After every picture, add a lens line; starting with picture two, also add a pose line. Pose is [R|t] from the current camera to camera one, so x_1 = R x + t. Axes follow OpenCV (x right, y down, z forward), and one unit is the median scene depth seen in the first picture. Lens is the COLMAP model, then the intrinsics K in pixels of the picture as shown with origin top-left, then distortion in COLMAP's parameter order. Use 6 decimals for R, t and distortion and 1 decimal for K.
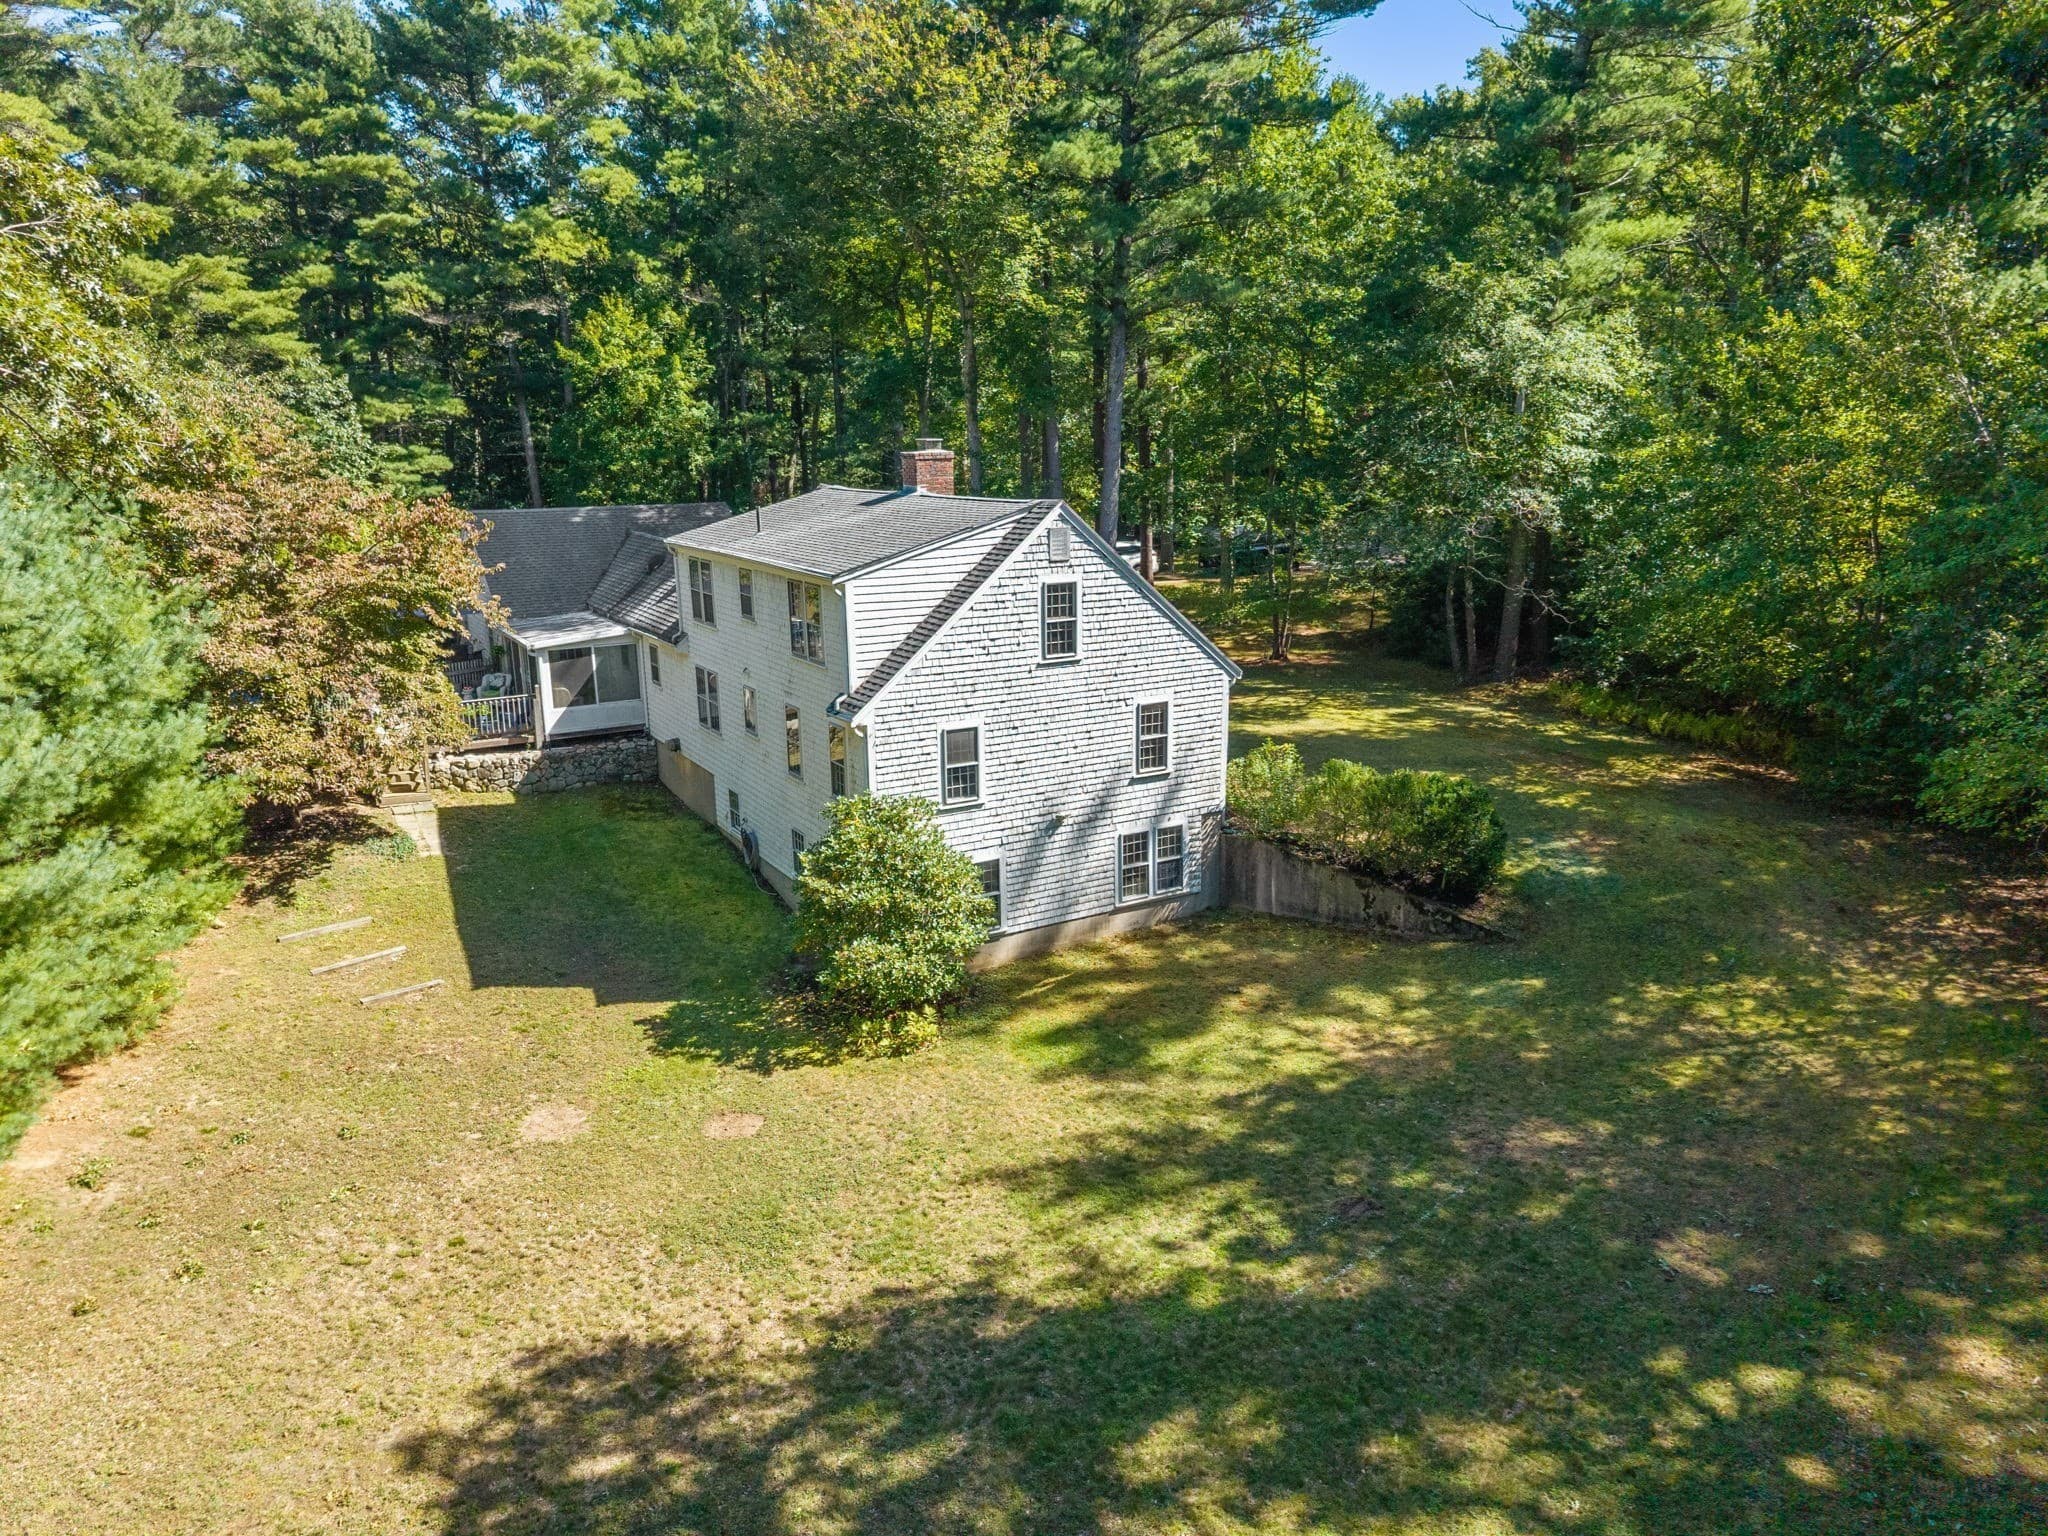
lens RADIAL K [[1392.5, 0, 1024.6], [0, 1392.5, 769.8], [0, 0, 1]] dist [-0.001971, 0.000245]
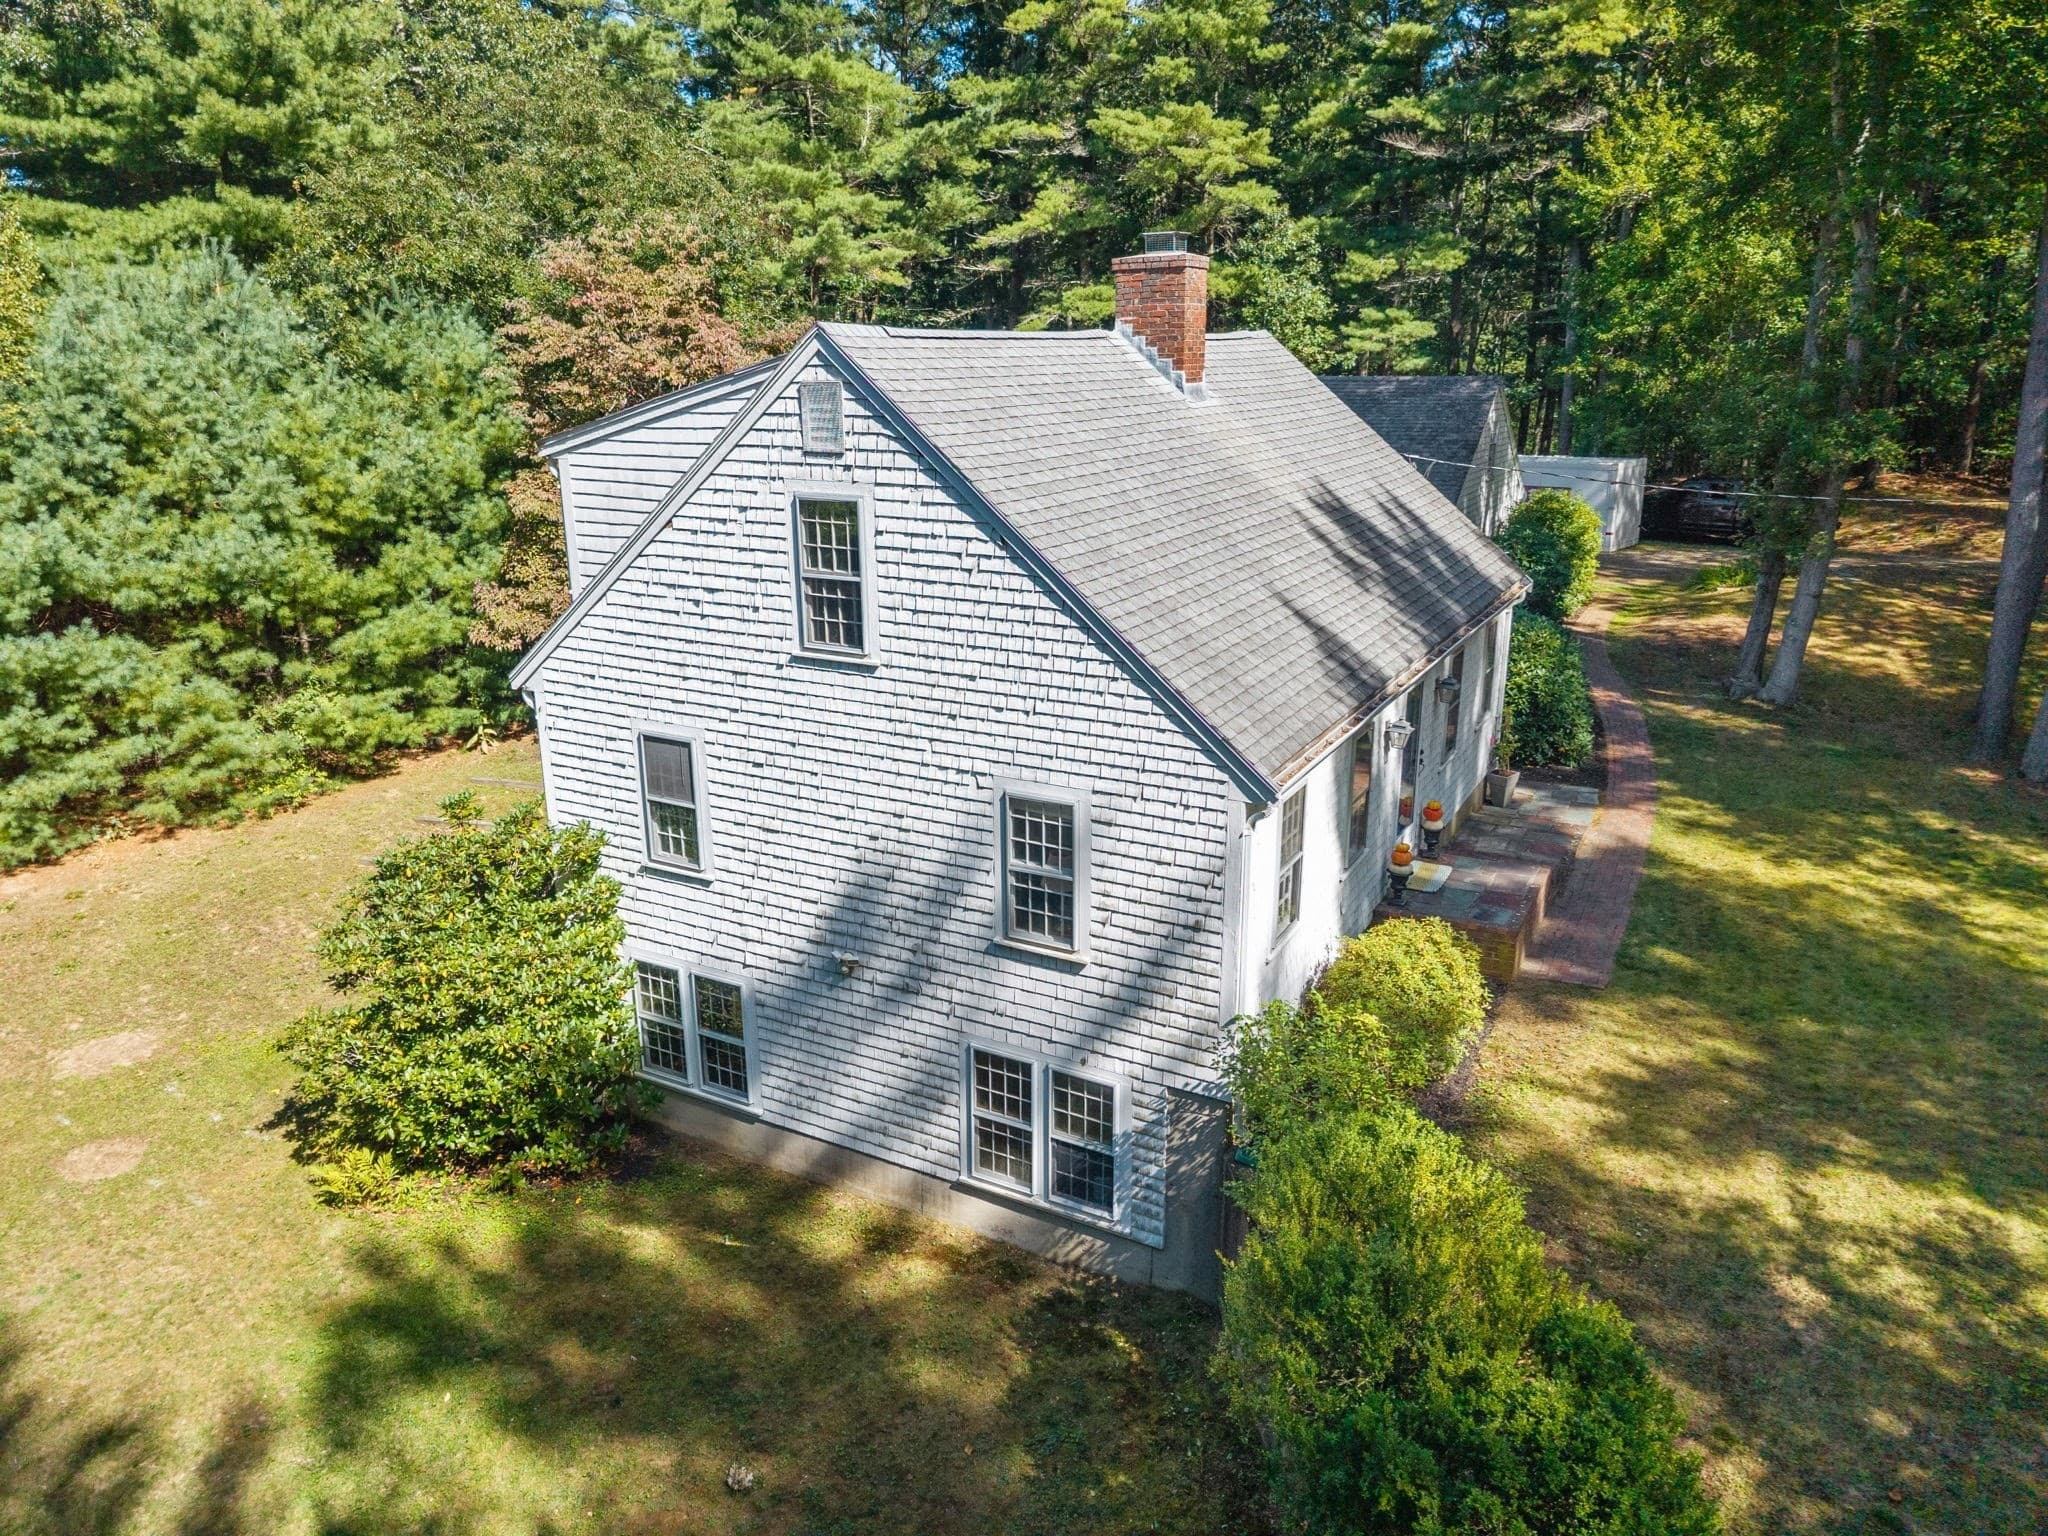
lens RADIAL K [[1392.5, 0, 1026.7], [0, 1392.5, 764.8], [0, 0, 1]] dist [-0.001971, 0.000245]
pose [[0.509482, 0.259200, -0.820514, 0.475840], [-0.207678, 0.962404, 0.175069, -0.142890], [0.835043, 0.081208, 0.544158, 0.792603]]
